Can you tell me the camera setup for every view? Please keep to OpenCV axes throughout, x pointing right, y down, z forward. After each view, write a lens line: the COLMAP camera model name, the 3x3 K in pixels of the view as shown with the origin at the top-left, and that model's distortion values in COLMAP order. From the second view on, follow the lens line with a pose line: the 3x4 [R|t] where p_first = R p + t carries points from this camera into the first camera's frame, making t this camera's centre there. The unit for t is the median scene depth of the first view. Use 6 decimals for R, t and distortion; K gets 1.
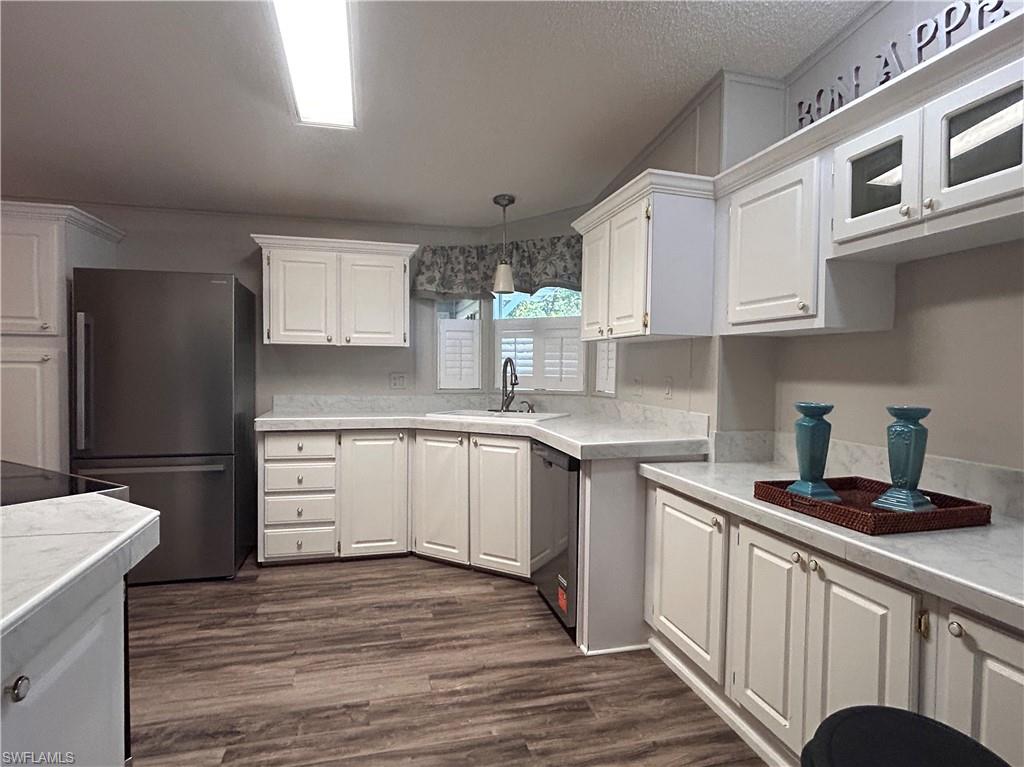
lens RADIAL K [[558.6, 0, 512.0], [0, 558.6, 383.5], [0, 0, 1]] dist [-0.002060, -0.001905]
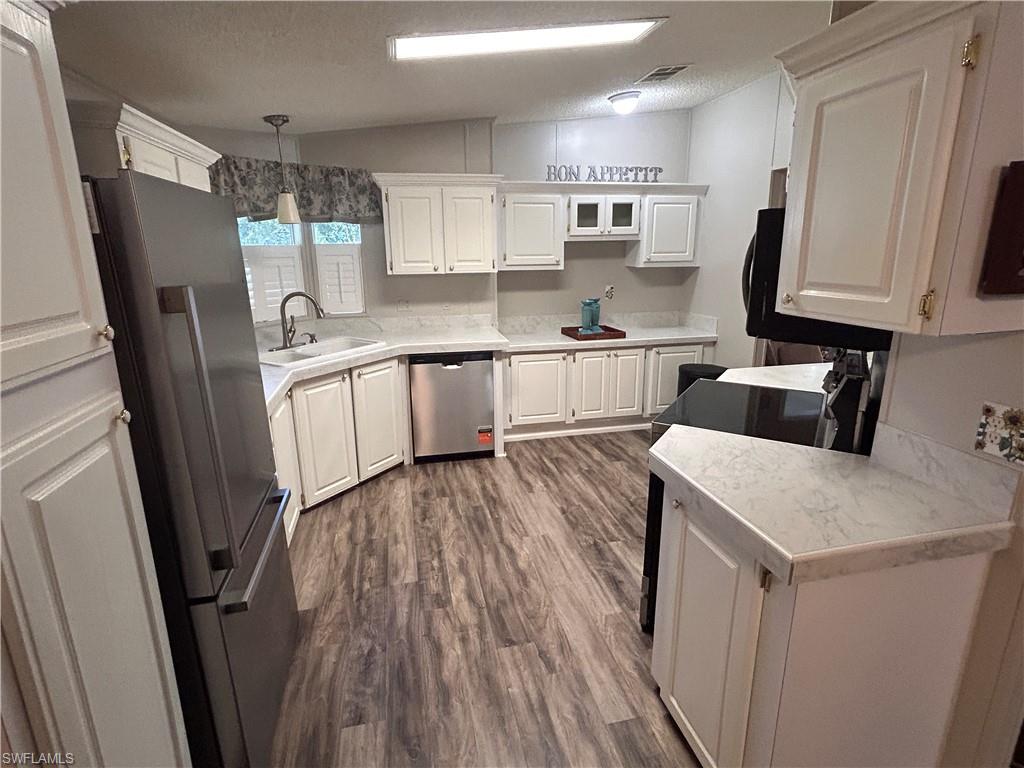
lens RADIAL K [[532.1, 0, 512.0], [0, 532.1, 384.0], [0, 0, 1]] dist [-0.002551, -0.003172]
pose [[0.028928, -0.266391, 0.963431, -1.274483], [0.036575, 0.963471, 0.265304, -0.168400], [-0.998912, 0.027563, 0.037615, 0.791815]]
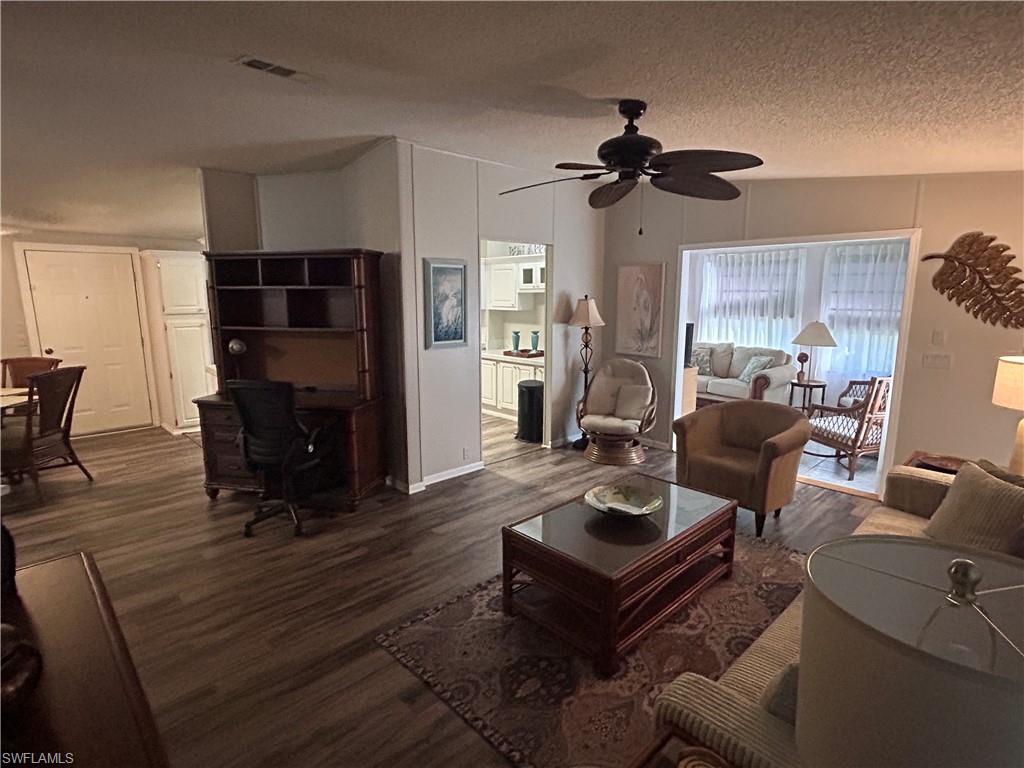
lens RADIAL K [[532.1, 0, 512.0], [0, 532.1, 384.0], [0, 0, 1]] dist [-0.002551, -0.003172]
pose [[0.874153, -0.097130, 0.475838, -0.870386], [0.023559, 0.987124, 0.158215, -0.125056], [-0.485078, -0.127094, 0.865186, -1.520605]]
